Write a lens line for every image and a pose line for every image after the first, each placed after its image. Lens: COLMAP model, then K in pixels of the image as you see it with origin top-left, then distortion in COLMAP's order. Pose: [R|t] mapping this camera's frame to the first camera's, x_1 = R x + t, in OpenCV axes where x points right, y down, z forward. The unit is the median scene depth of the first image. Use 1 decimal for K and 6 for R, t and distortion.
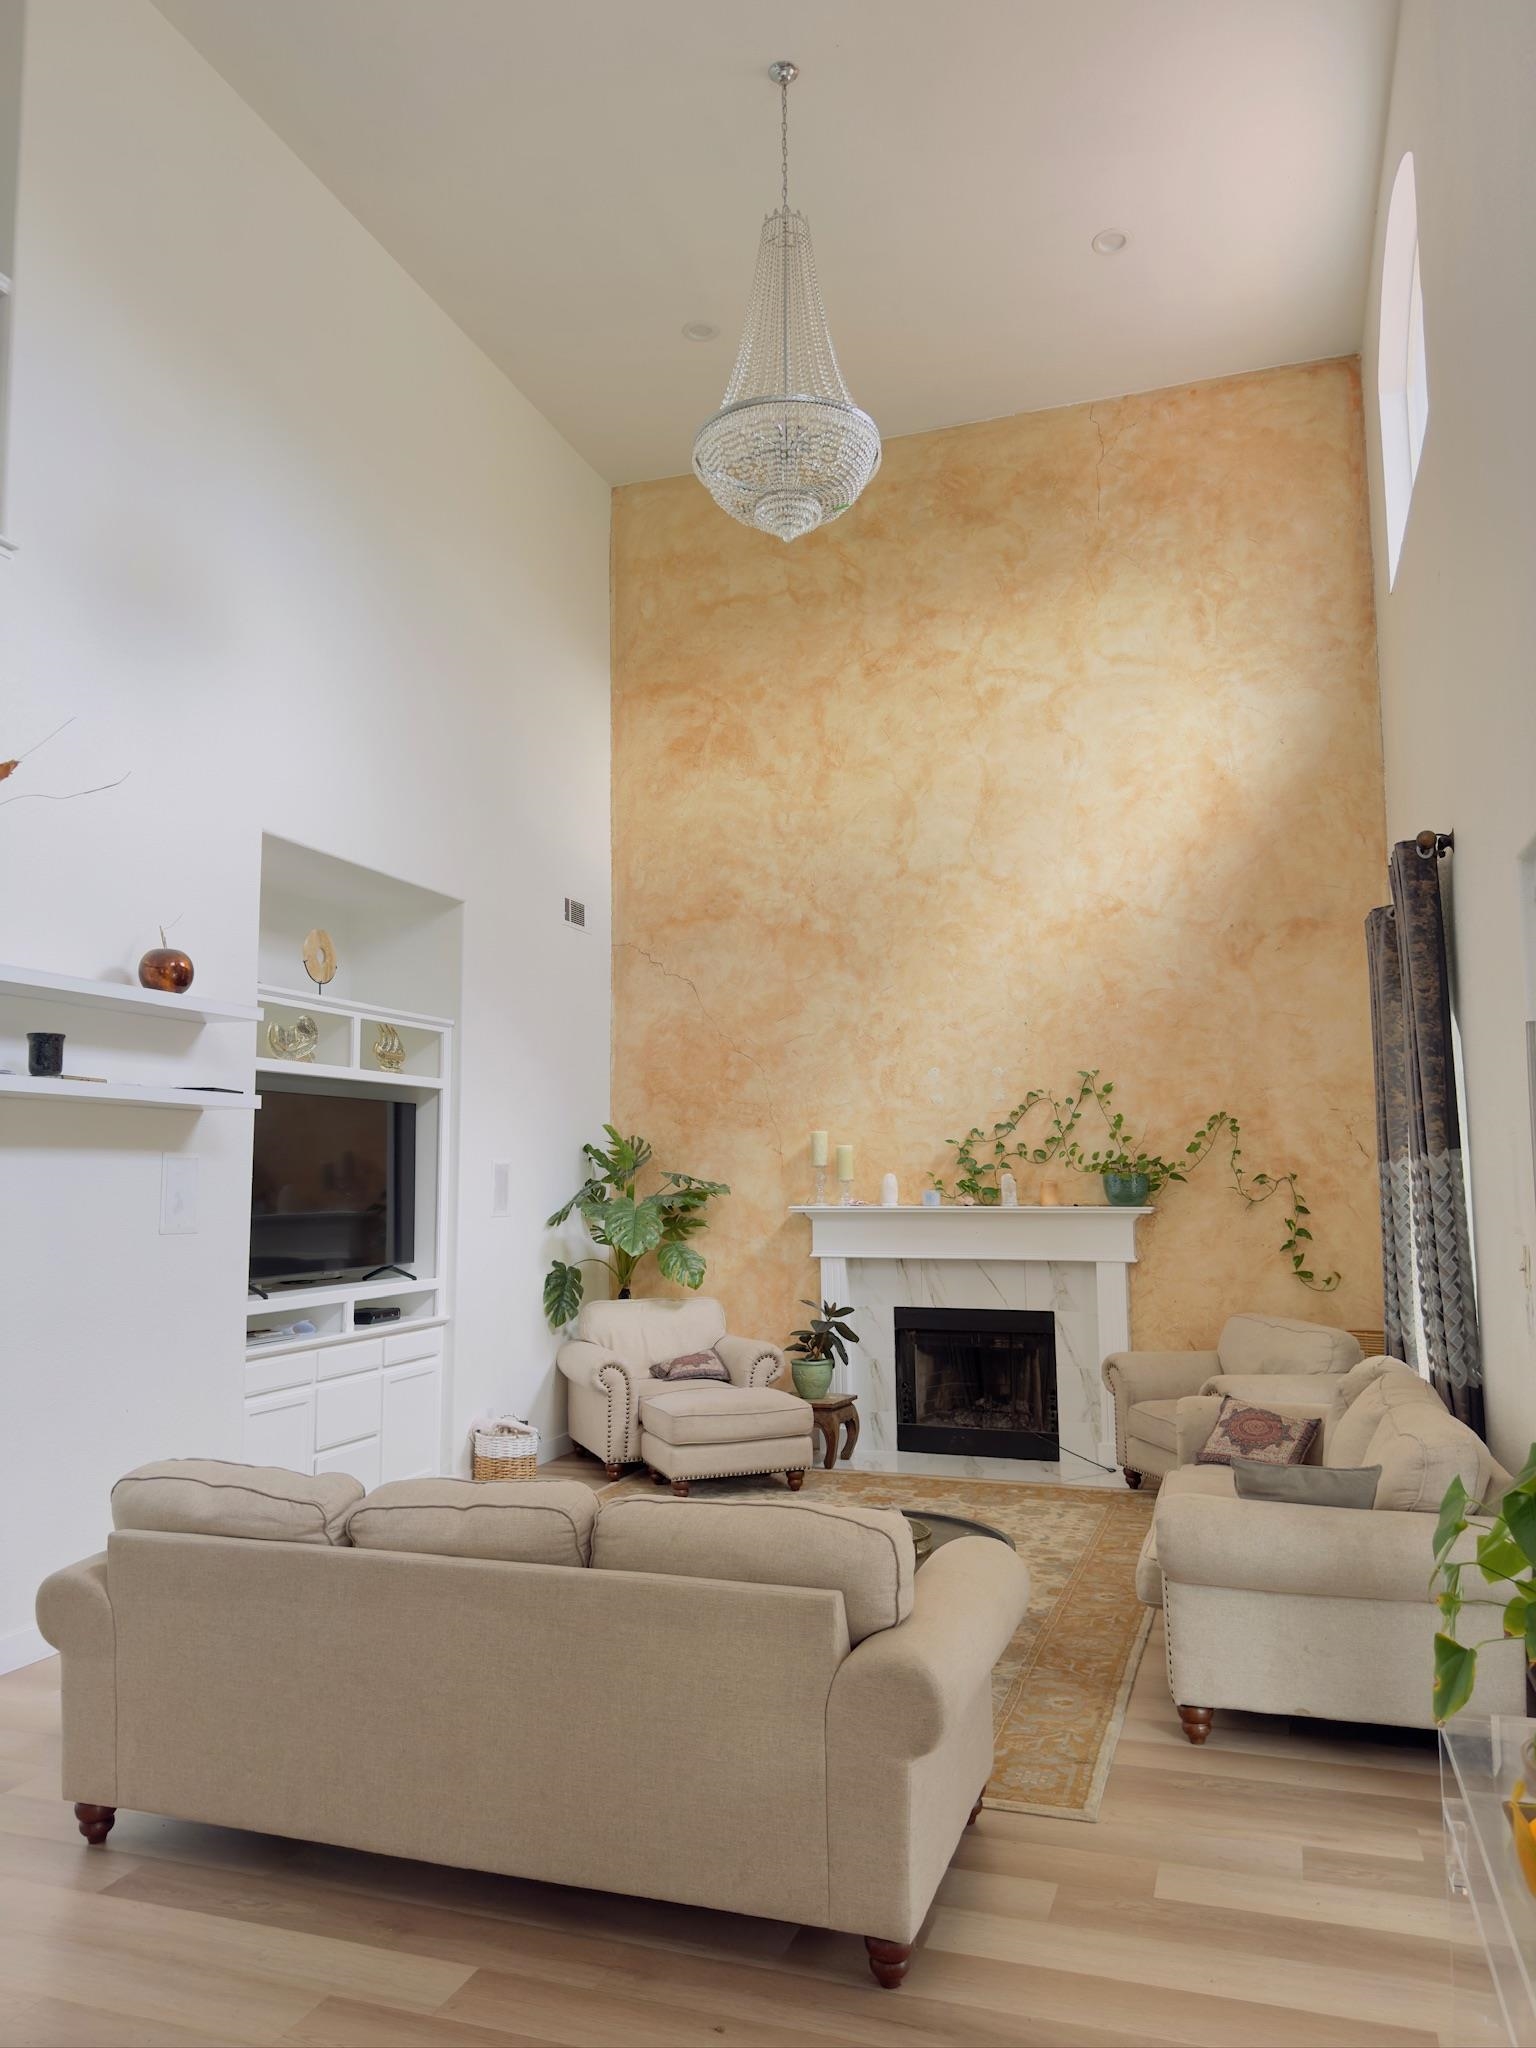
lens RADIAL K [[1428.3, 0, 763.4], [0, 1428.3, 1044.6], [0, 0, 1]] dist [0.187784, -0.403140]
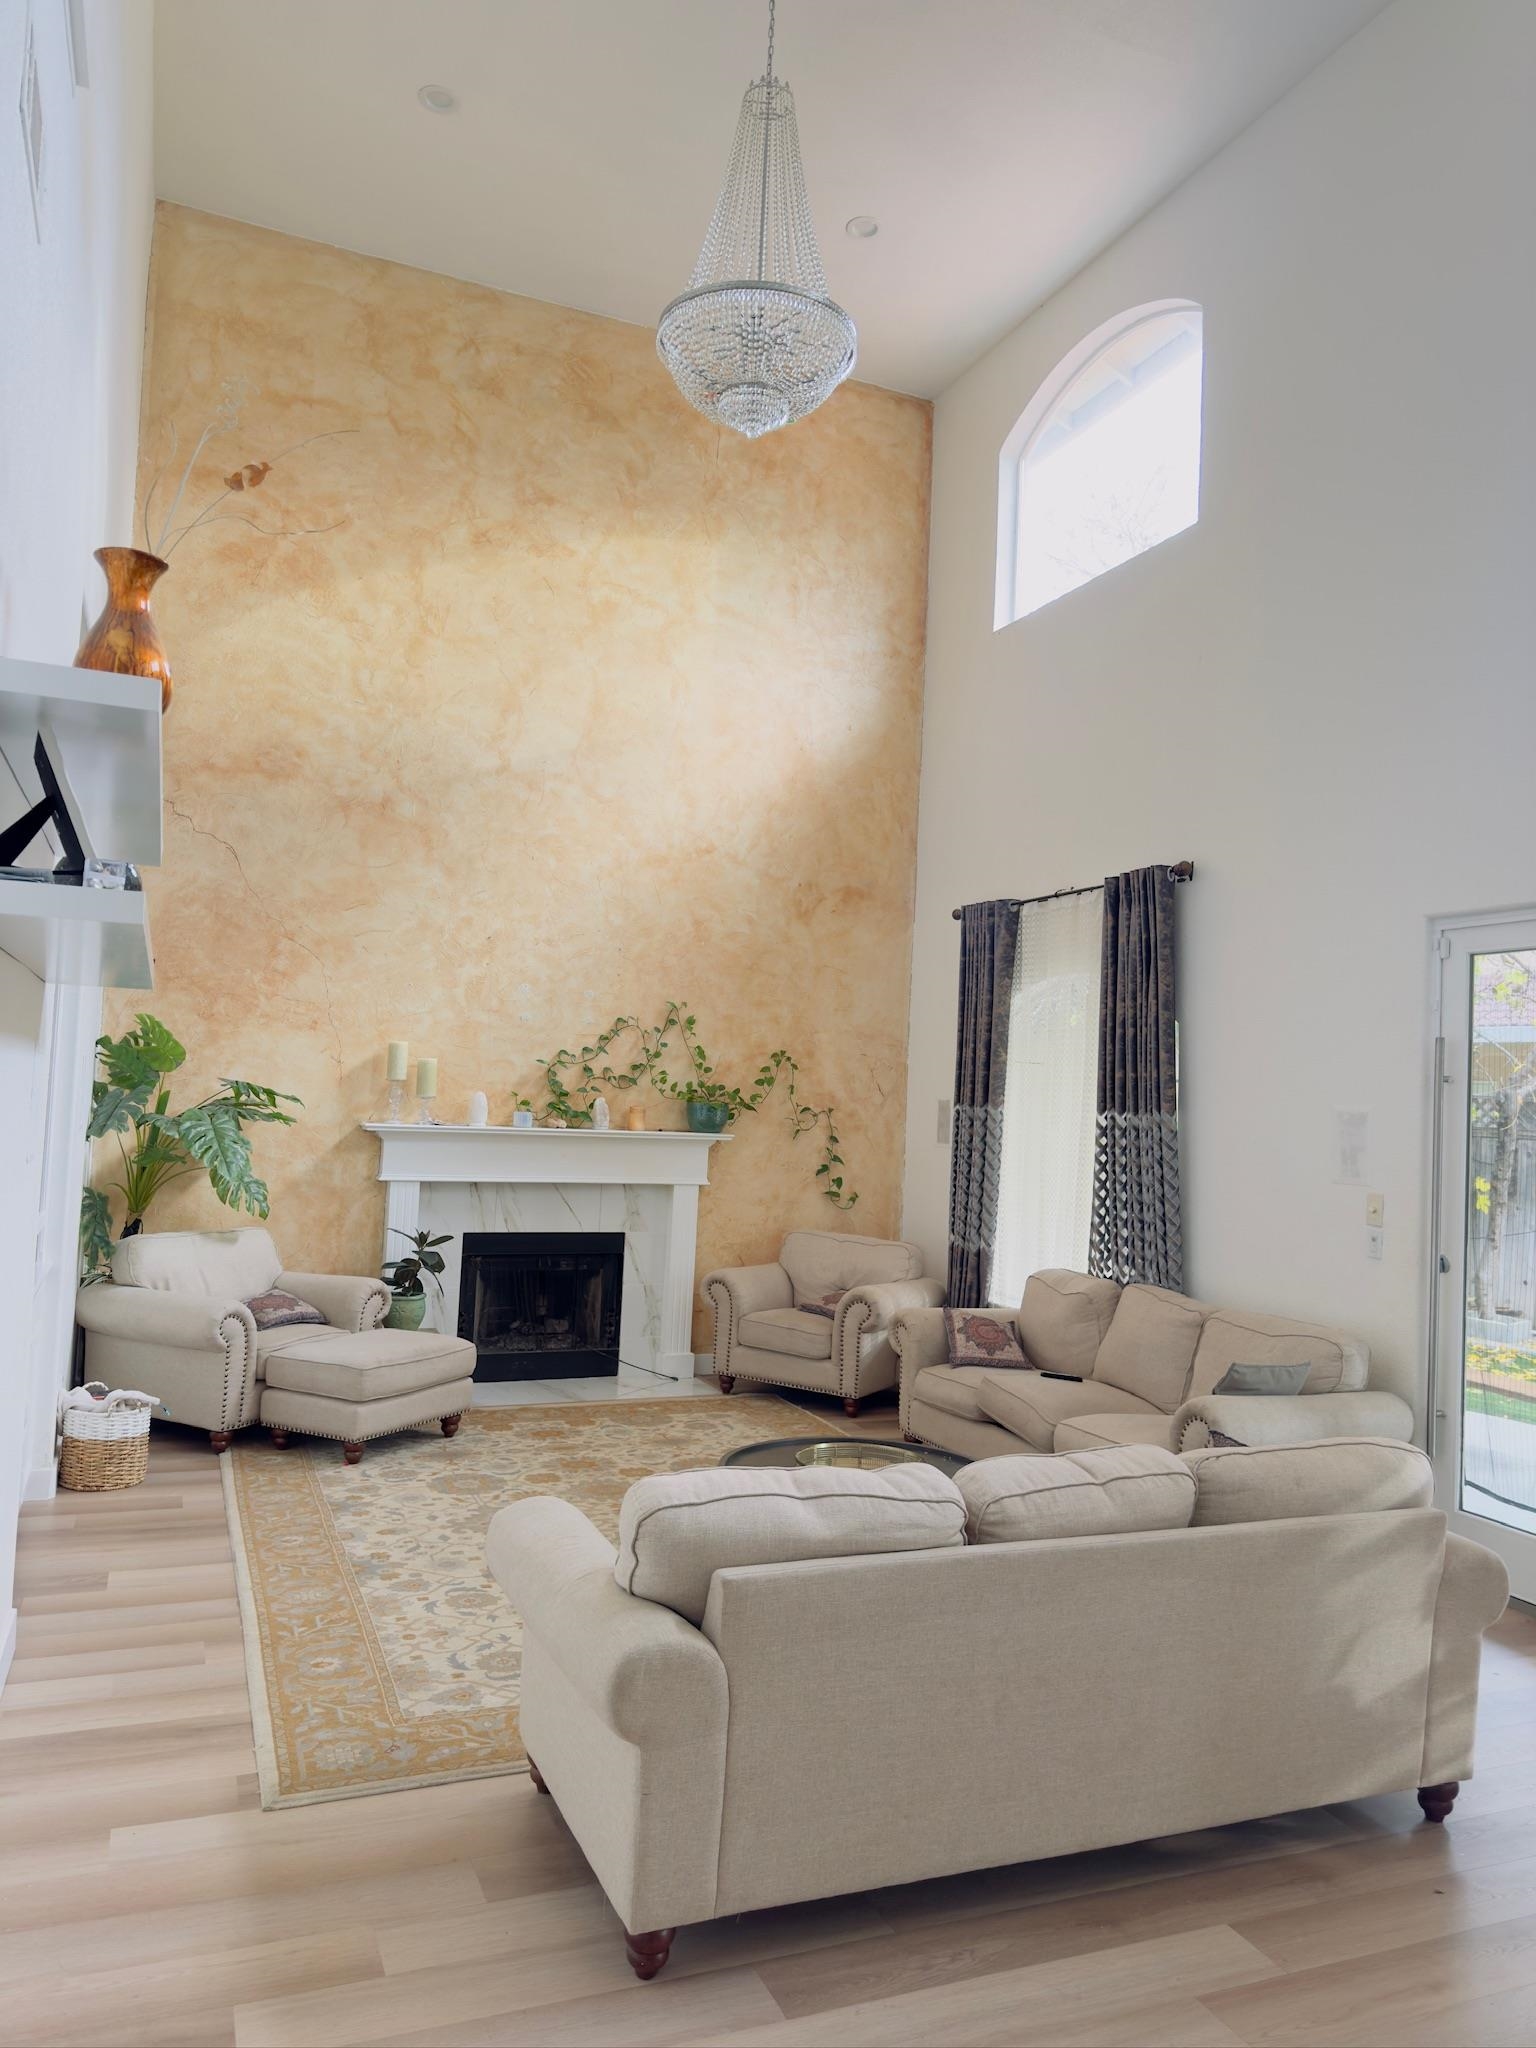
lens RADIAL K [[1431.1, 0, 773.5], [0, 1431.1, 1031.0], [0, 0, 1]] dist [0.177601, -0.390014]
pose [[0.738417, 0.071658, 0.670526, -0.412668], [-0.113477, 0.993363, 0.018807, 0.011198], [-0.664728, -0.089977, 0.741648, 0.182878]]
